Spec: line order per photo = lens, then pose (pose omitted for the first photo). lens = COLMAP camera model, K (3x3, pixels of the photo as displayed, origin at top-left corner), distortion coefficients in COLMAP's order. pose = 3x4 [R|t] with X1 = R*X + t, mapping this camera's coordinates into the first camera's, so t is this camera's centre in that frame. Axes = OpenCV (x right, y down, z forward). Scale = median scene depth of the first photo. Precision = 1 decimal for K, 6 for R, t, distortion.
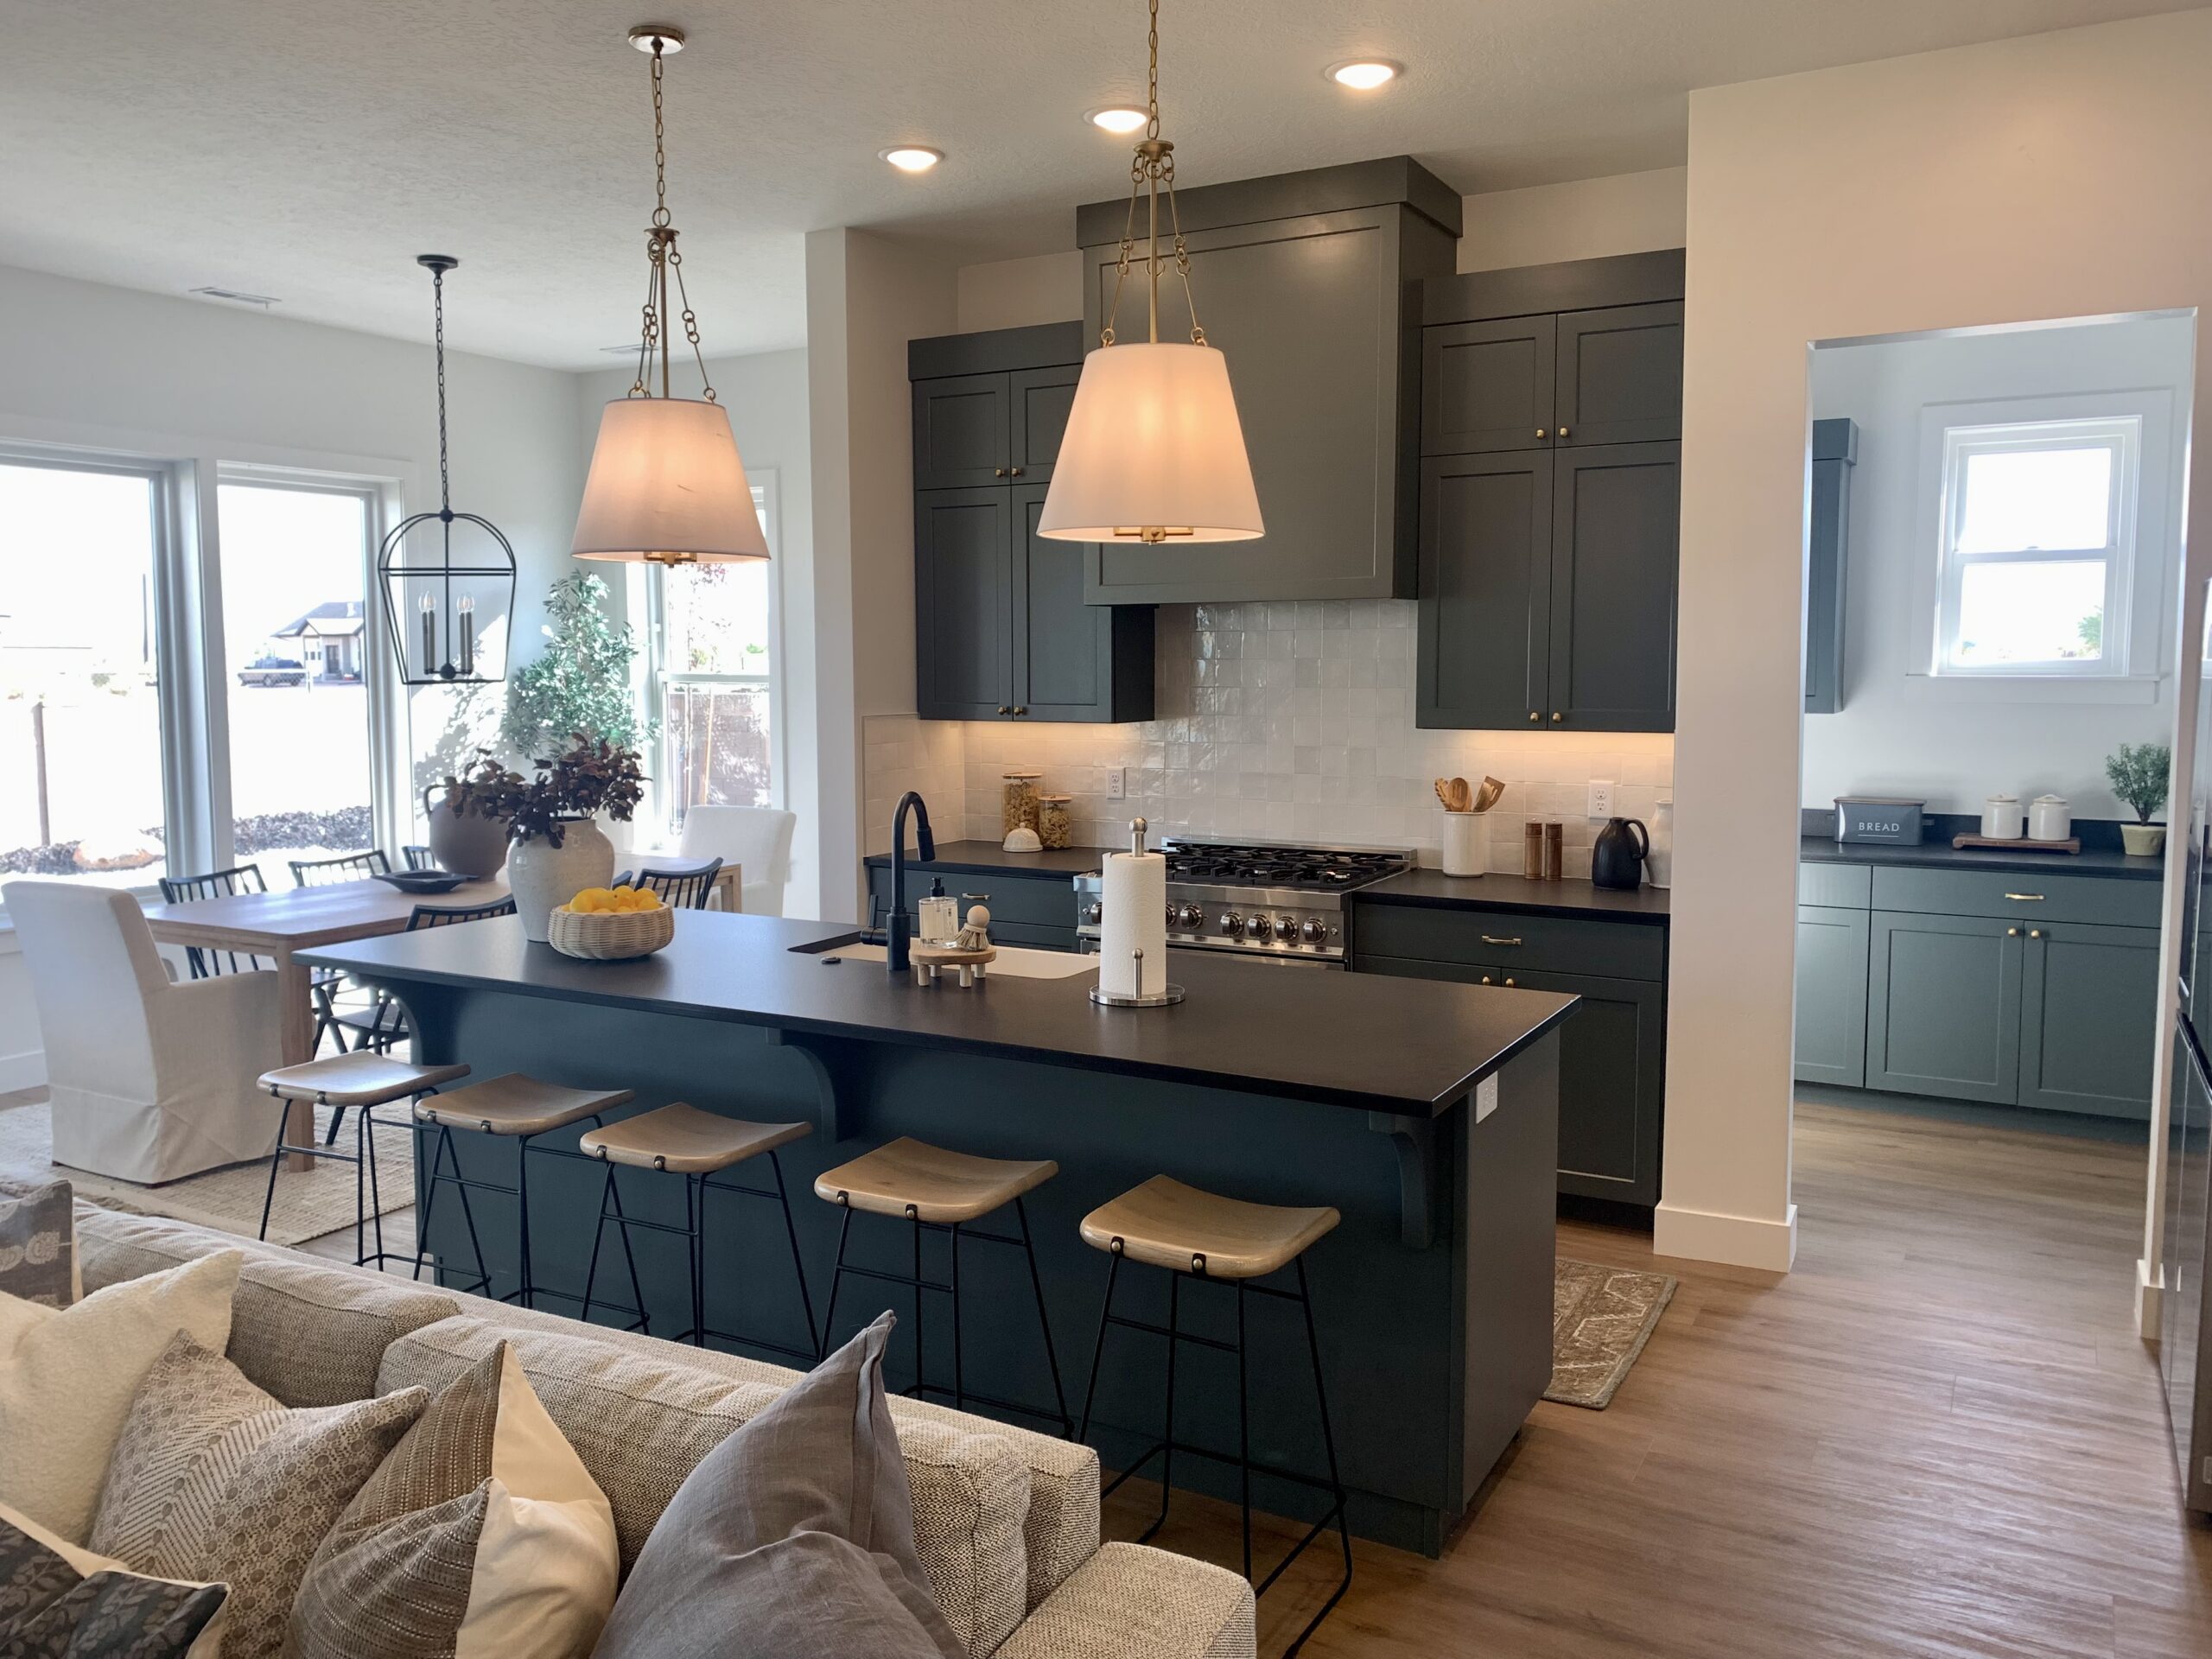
lens RADIAL K [[1710.8, 0, 1106.0], [0, 1710.8, 829.5], [0, 0, 1]] dist [0.064557, -0.003530]
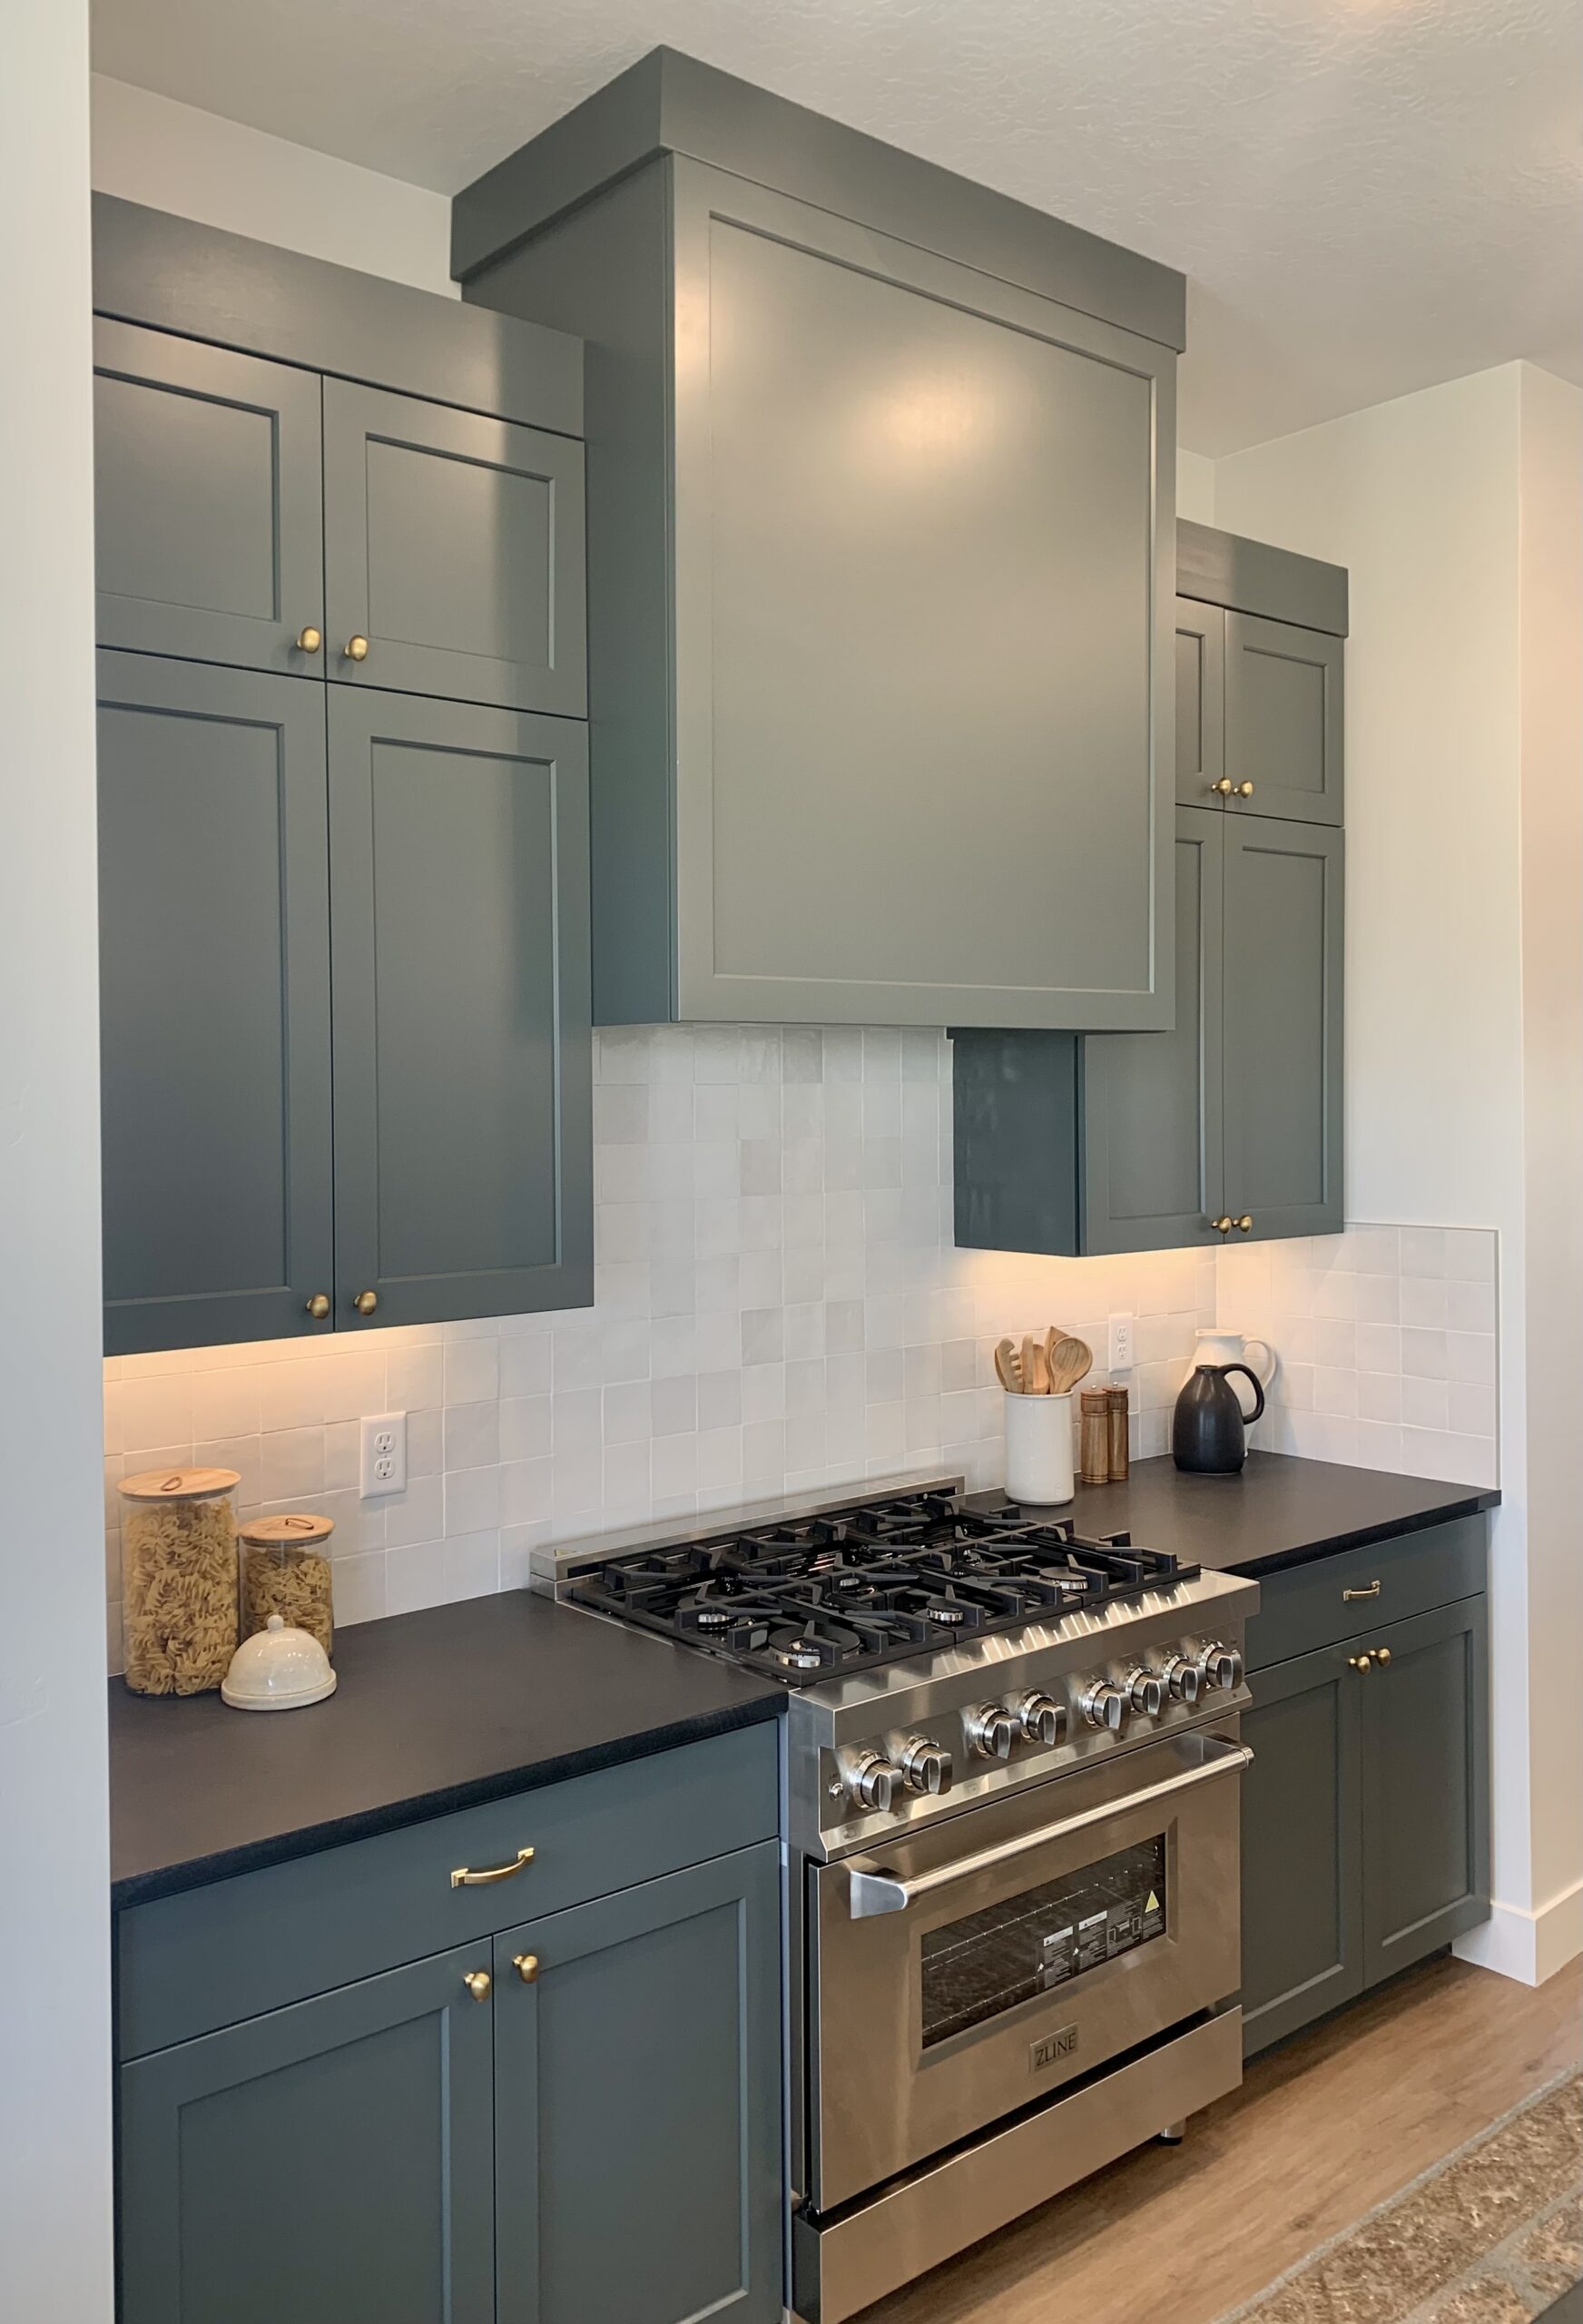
lens RADIAL K [[1843.9, 0, 791.5], [0, 1843.9, 1162.0], [0, 0, 1]] dist [-0.000246, -0.000205]
pose [[0.350748, -0.035394, 0.935801, -0.409105], [0.102224, 0.994761, -0.000690, -0.096352], [-0.930874, 0.095903, 0.352528, 0.837931]]
